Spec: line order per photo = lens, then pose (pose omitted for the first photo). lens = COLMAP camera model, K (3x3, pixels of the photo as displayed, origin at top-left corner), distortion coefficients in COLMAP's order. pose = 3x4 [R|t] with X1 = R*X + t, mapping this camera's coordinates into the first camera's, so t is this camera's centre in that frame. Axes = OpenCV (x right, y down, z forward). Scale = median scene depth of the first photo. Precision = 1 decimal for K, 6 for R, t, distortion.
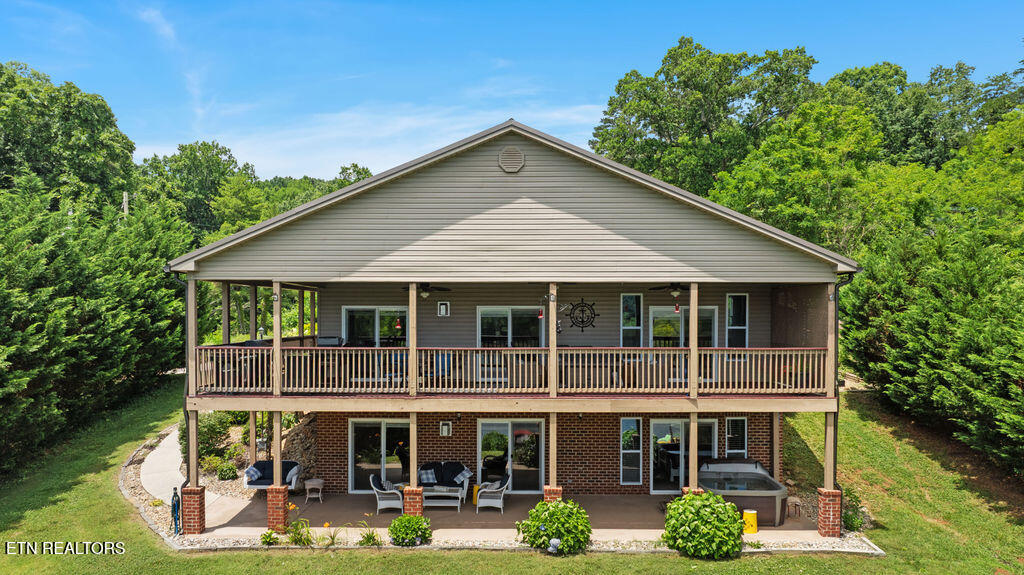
lens RADIAL K [[735.8, 0, 515.1], [0, 735.8, 272.2], [0, 0, 1]] dist [-0.059493, 0.070750]
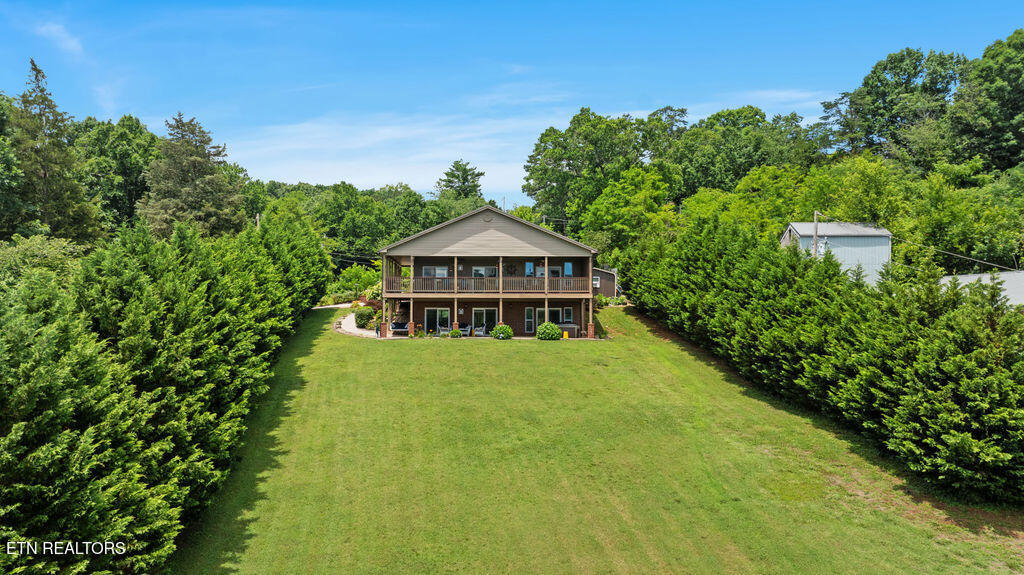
lens RADIAL K [[721.7, 0, 512.0], [0, 721.7, 287.5], [0, 0, 1]] dist [-0.026705, 0.000930]
pose [[0.997205, -0.002964, 0.074659, -0.108339], [0.001195, 0.999718, 0.023728, 0.061052], [-0.074708, -0.023572, 0.996927, -1.708734]]
